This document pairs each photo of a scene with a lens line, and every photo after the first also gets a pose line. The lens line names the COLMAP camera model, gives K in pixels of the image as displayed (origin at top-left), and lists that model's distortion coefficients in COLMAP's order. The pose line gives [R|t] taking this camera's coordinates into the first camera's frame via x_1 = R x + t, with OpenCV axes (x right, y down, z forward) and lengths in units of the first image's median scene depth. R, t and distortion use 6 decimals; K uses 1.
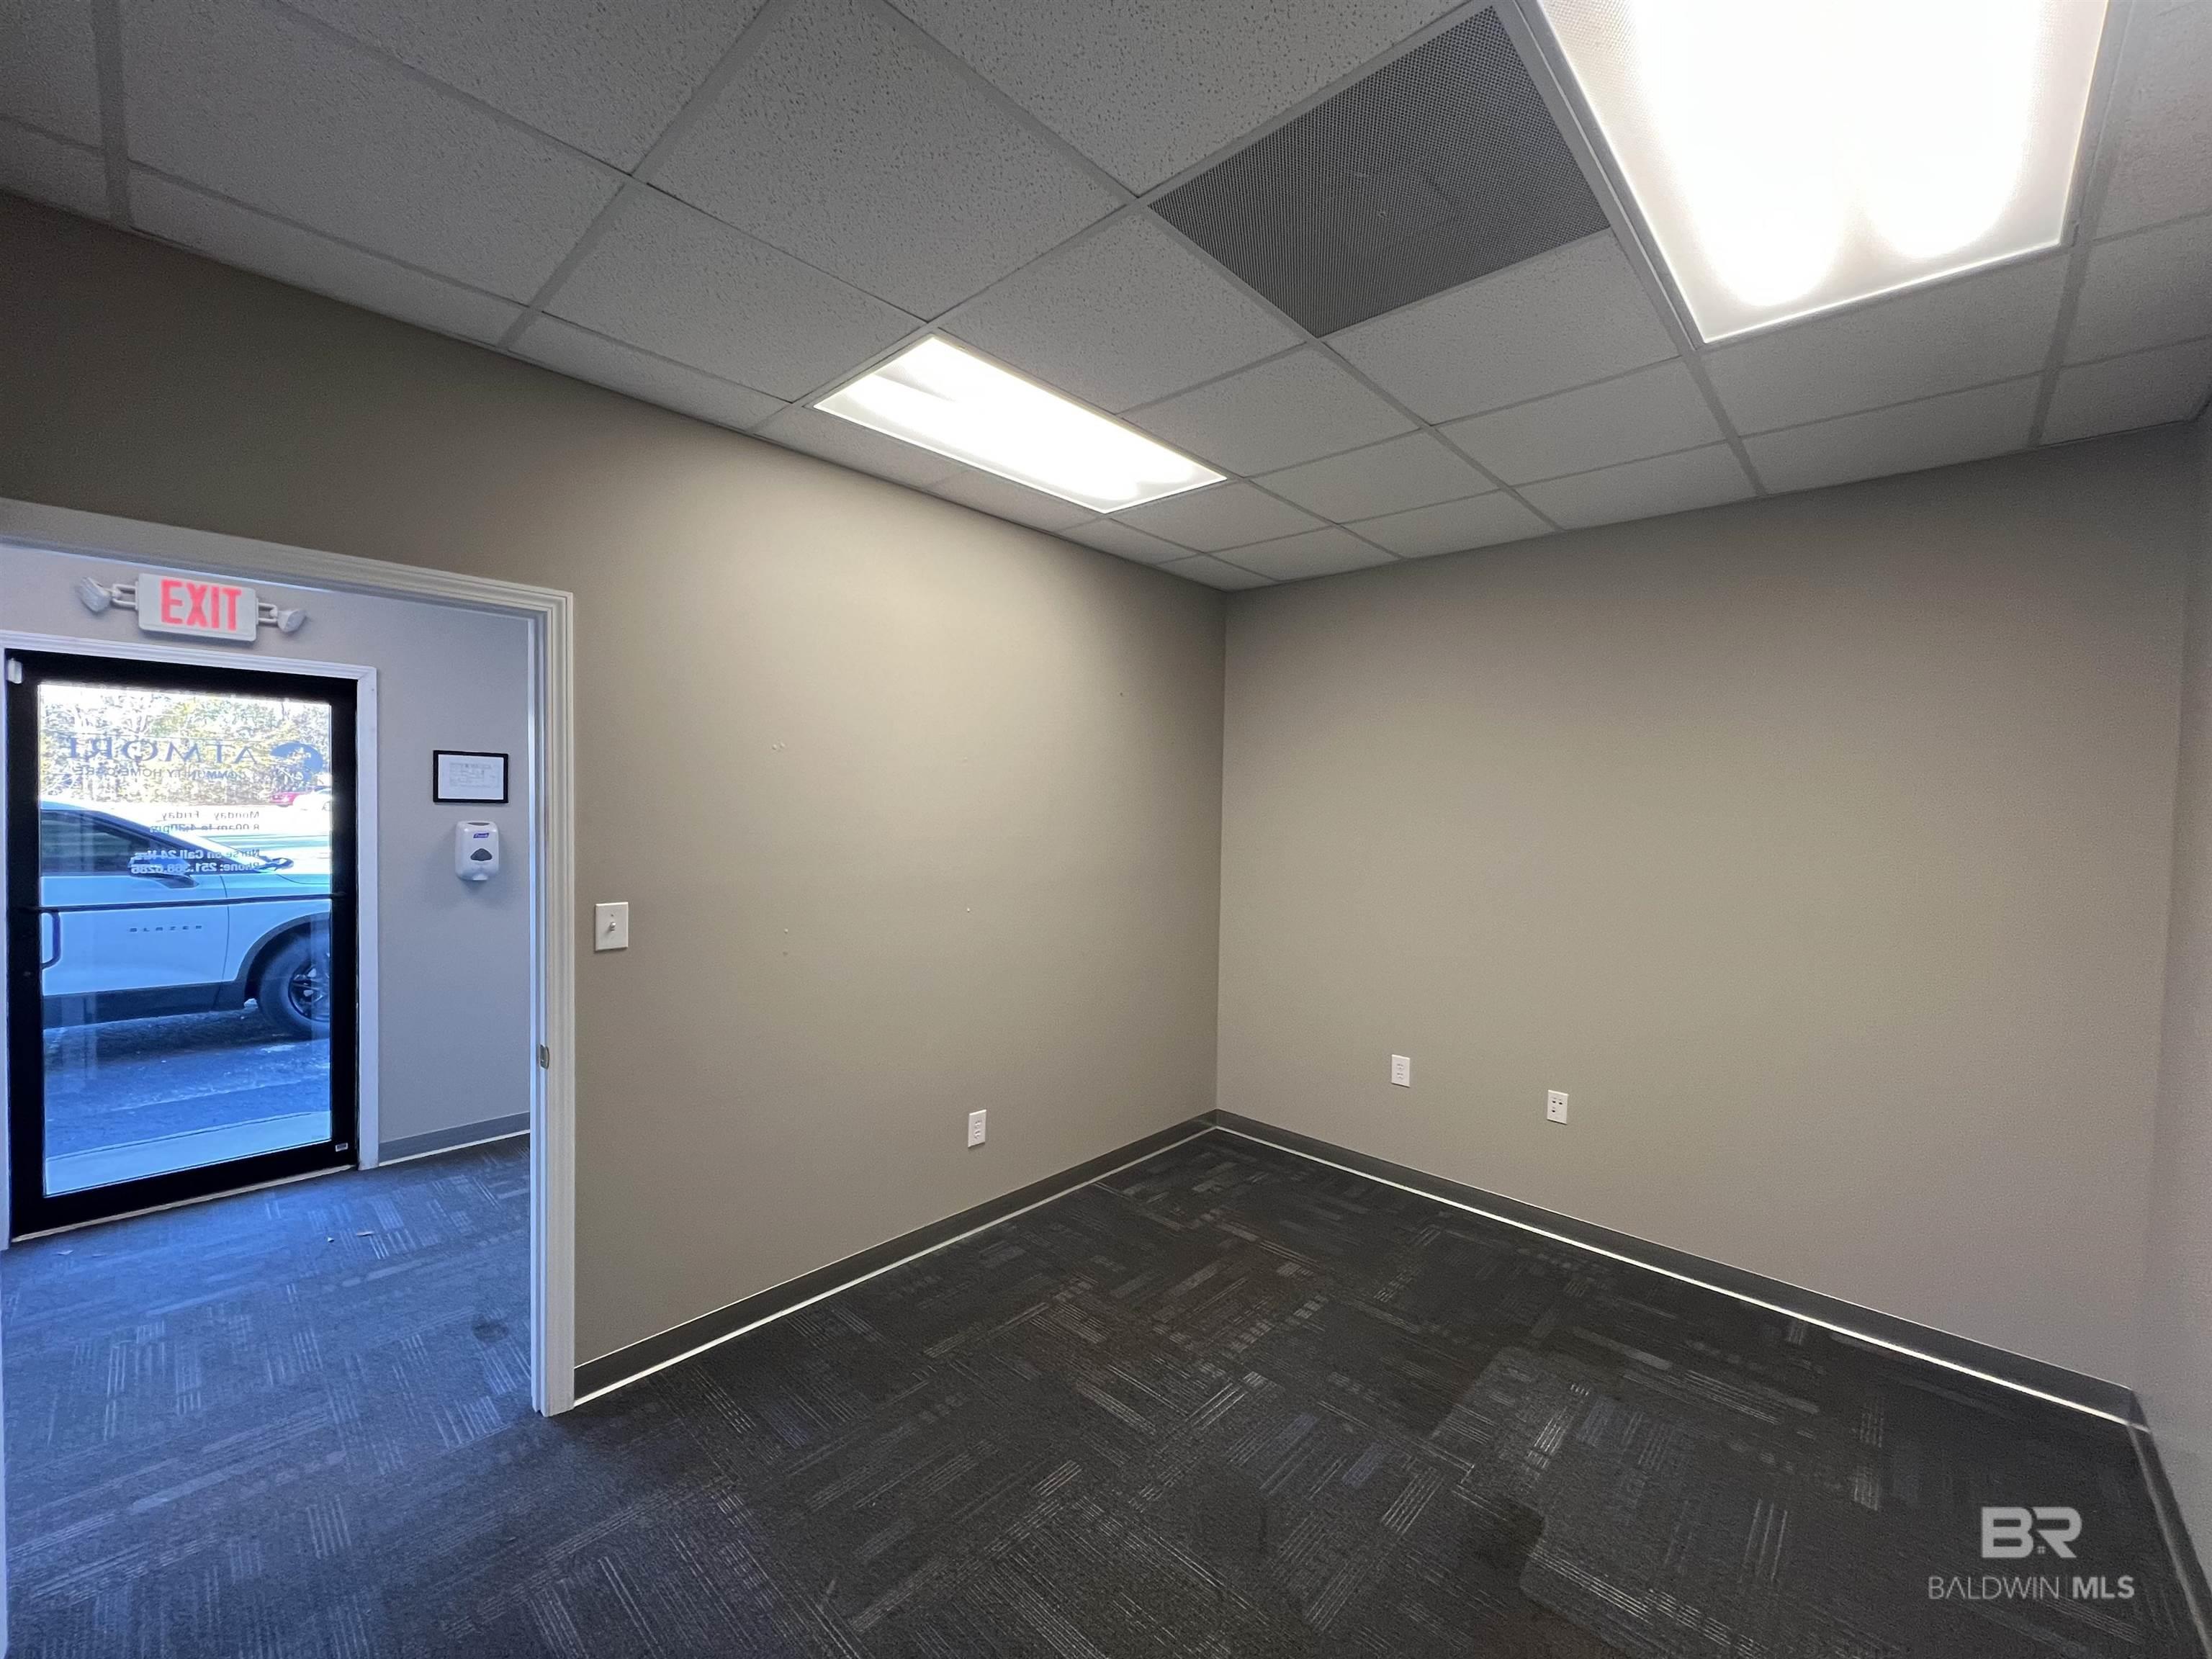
lens RADIAL K [[880.5, 0, 1096.6], [0, 880.5, 825.9], [0, 0, 1]] dist [-0.000680, -0.000420]
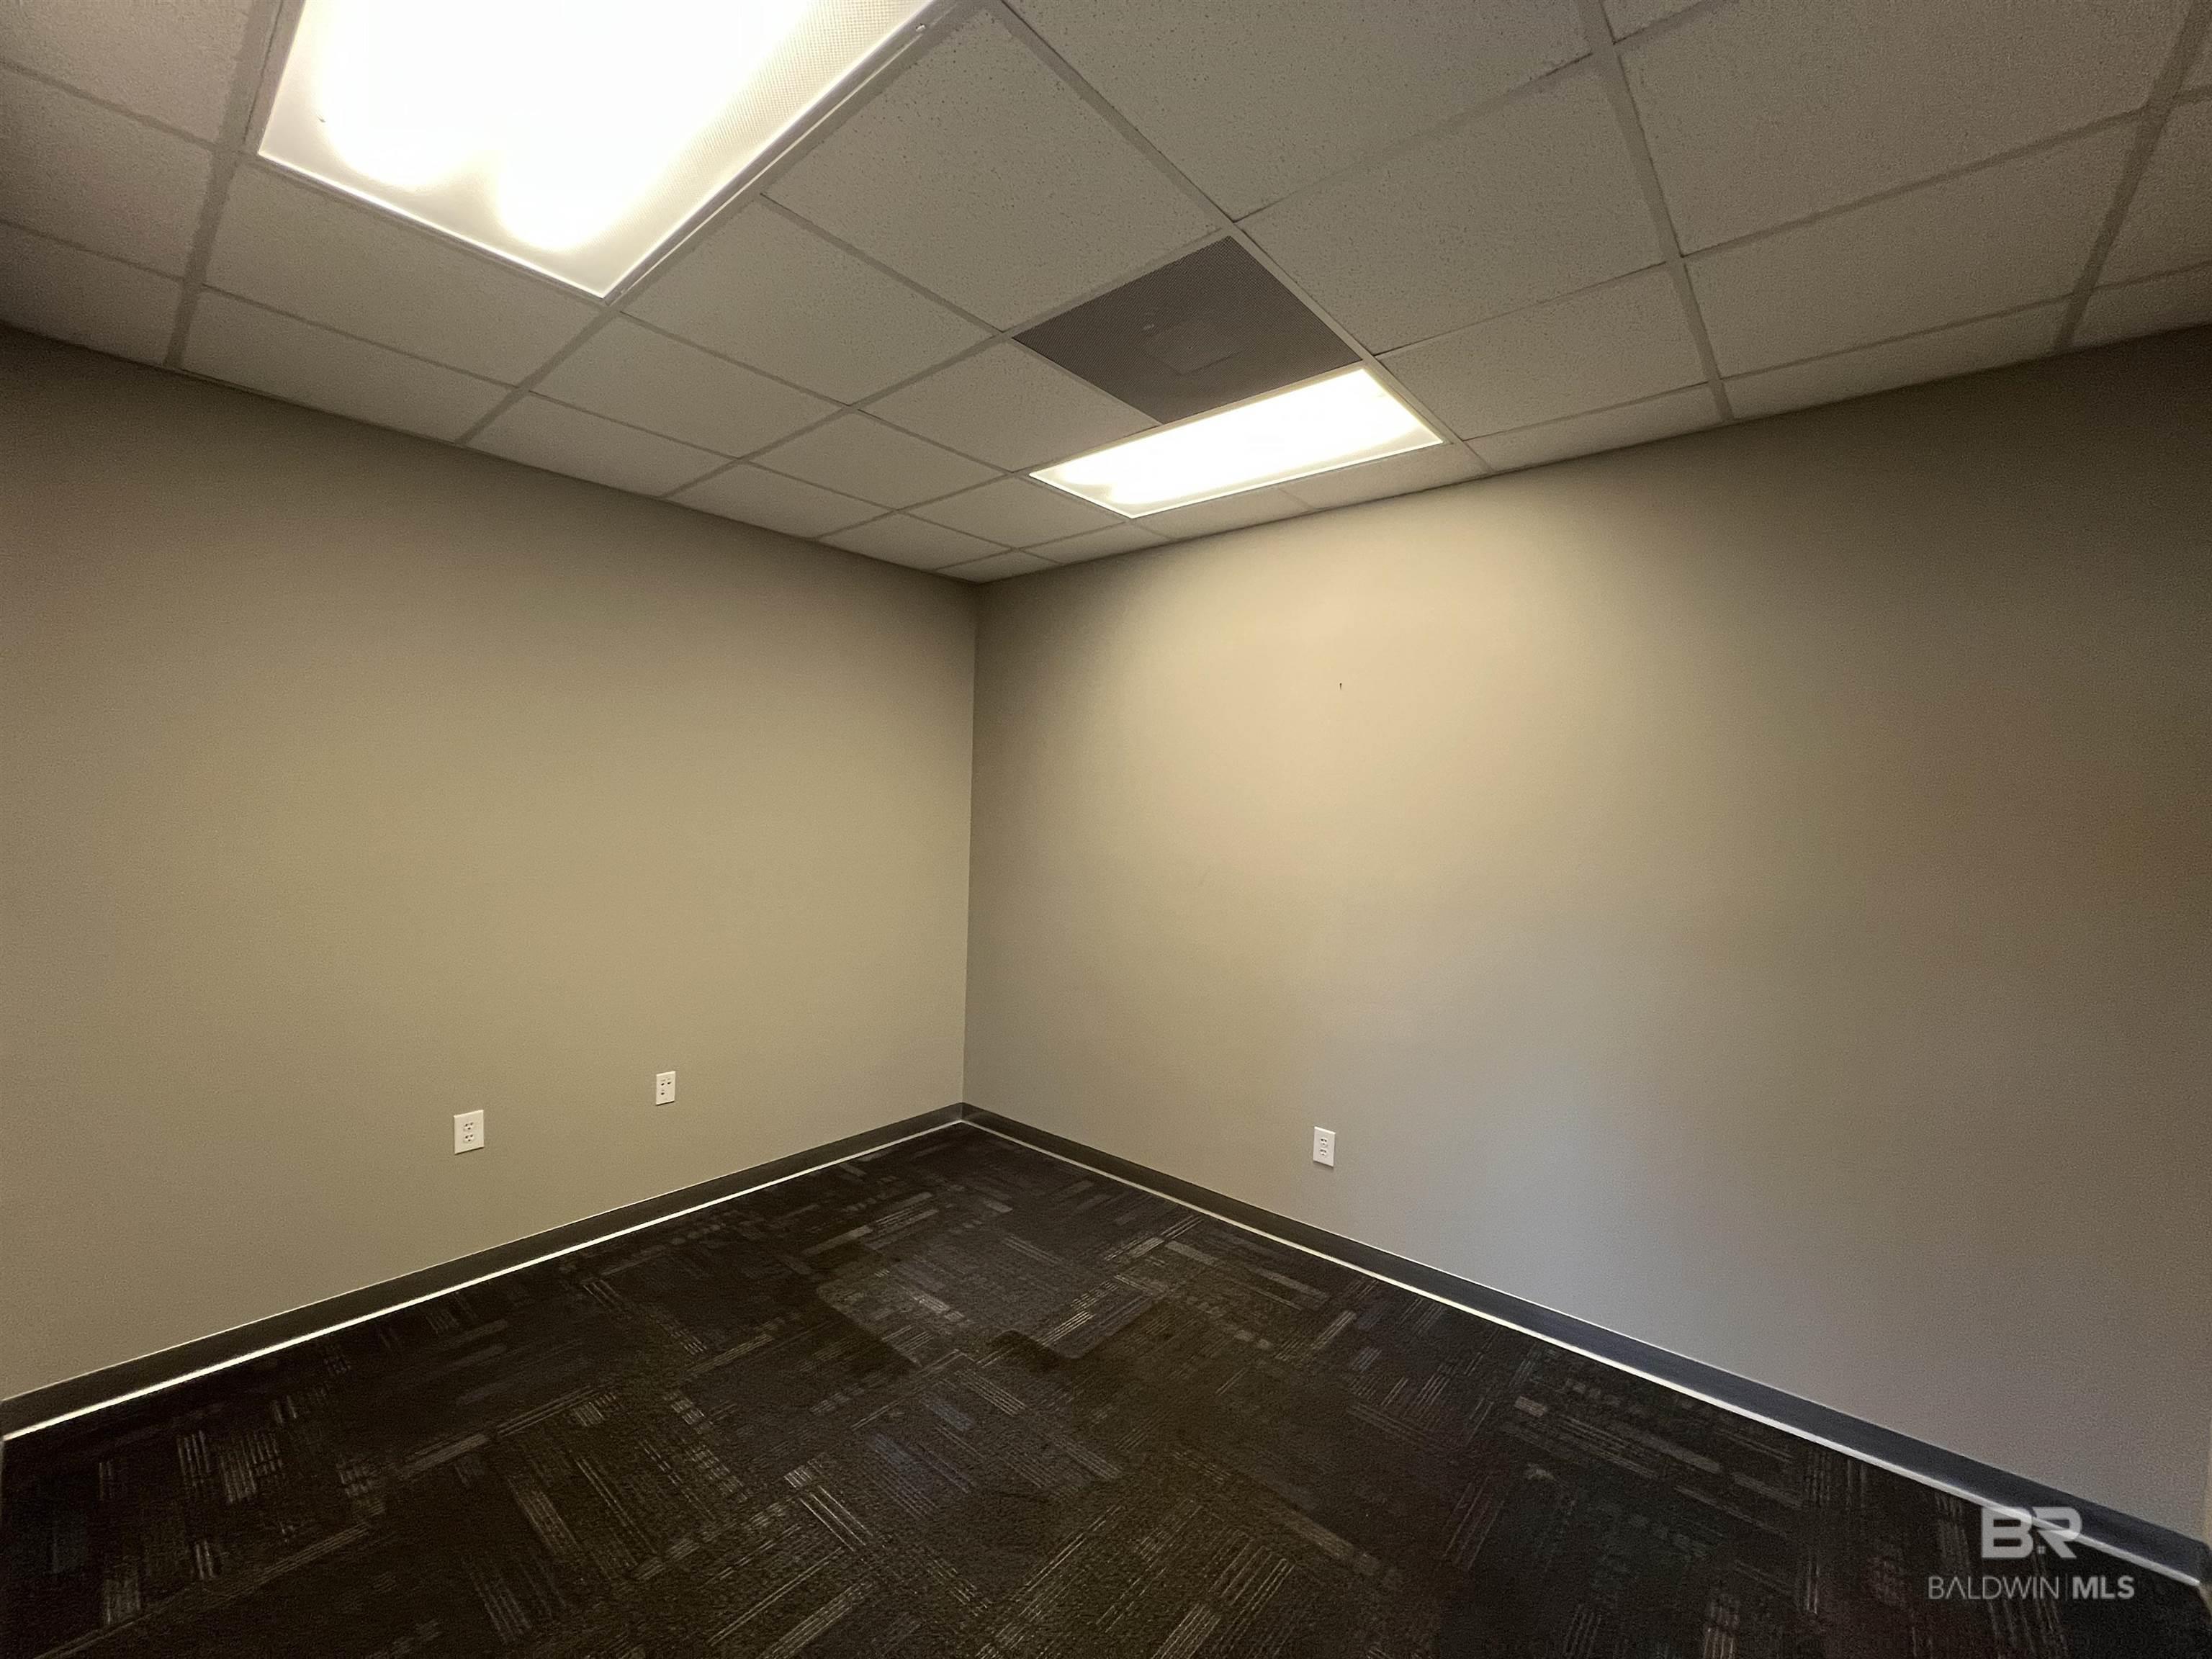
lens RADIAL K [[880.5, 0, 1112.5], [0, 880.5, 825.4], [0, 0, 1]] dist [-0.000680, -0.000420]
pose [[-0.048212, -0.045671, 0.997792, -0.559737], [0.001801, 0.998949, 0.045811, -0.022424], [-0.998836, 0.004006, -0.048079, 0.649184]]
